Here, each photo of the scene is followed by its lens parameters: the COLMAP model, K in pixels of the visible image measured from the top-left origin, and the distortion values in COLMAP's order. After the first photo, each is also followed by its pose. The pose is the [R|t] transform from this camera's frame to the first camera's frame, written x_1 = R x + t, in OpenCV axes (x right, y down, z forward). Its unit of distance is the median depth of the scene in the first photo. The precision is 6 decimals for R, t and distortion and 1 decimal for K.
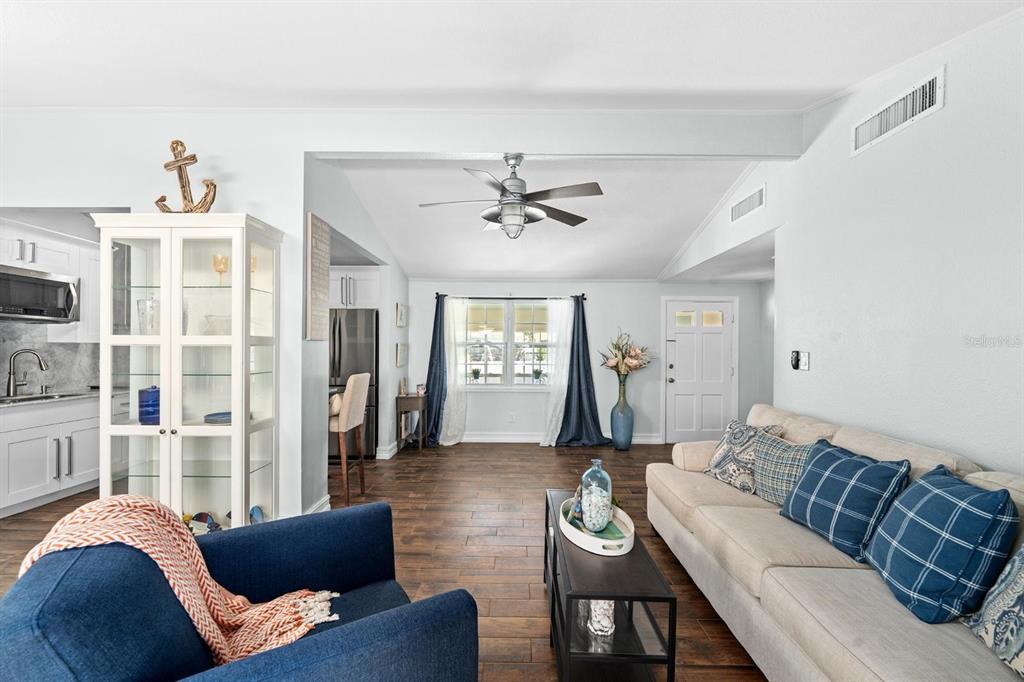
lens RADIAL K [[425.9, 0, 513.3], [0, 425.9, 349.2], [0, 0, 1]] dist [0.001343, 0.000117]
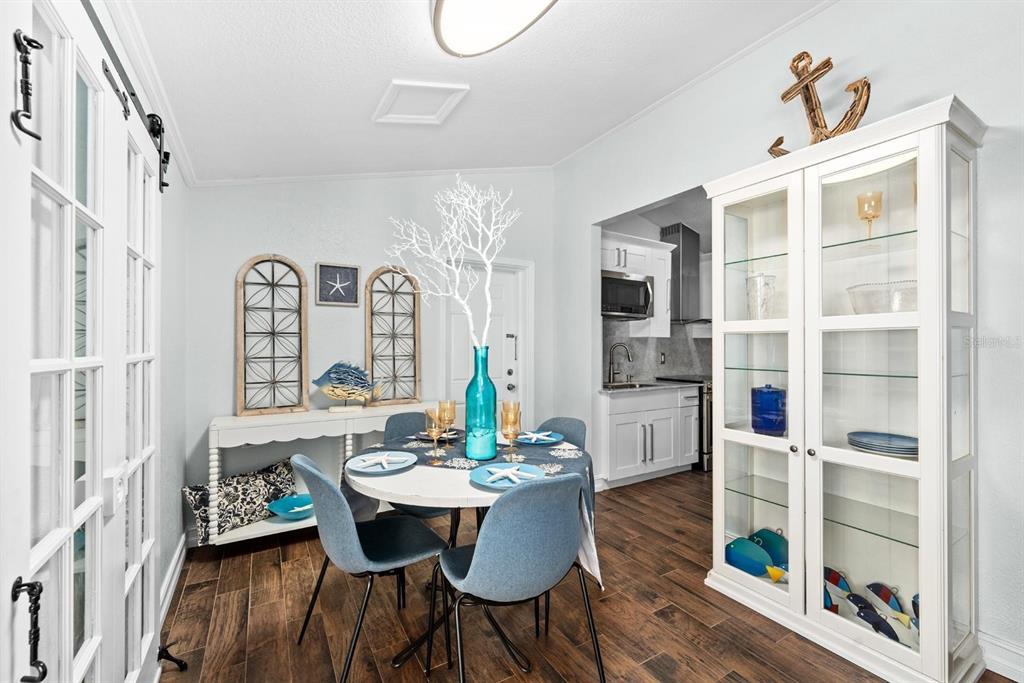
lens RADIAL K [[425.9, 0, 513.2], [0, 425.9, 342.3], [0, 0, 1]] dist [0.001343, 0.000117]
pose [[0.531690, -0.012527, -0.846846, -0.432823], [0.002769, 0.999911, -0.013052, 0.017521], [0.846934, 0.004595, 0.531678, 0.189028]]
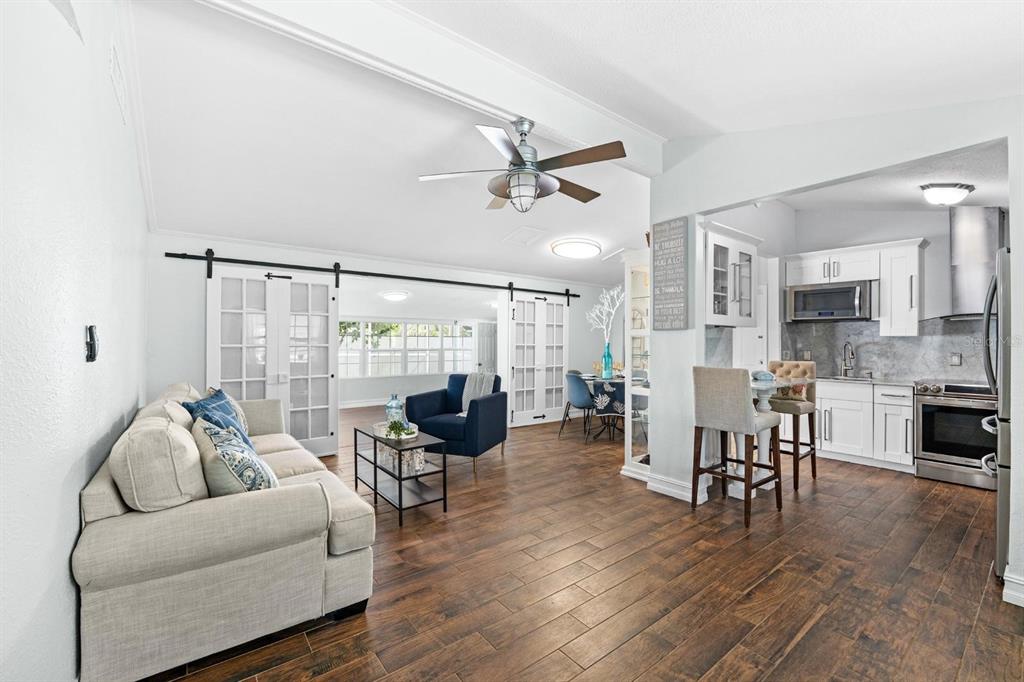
lens RADIAL K [[425.9, 0, 514.0], [0, 425.9, 340.2], [0, 0, 1]] dist [0.001343, 0.000117]
pose [[-0.777928, -0.005272, -0.628331, 0.658121], [-0.006828, 0.999977, 0.000062, 0.002152], [0.628316, 0.004338, -0.777946, 1.893853]]
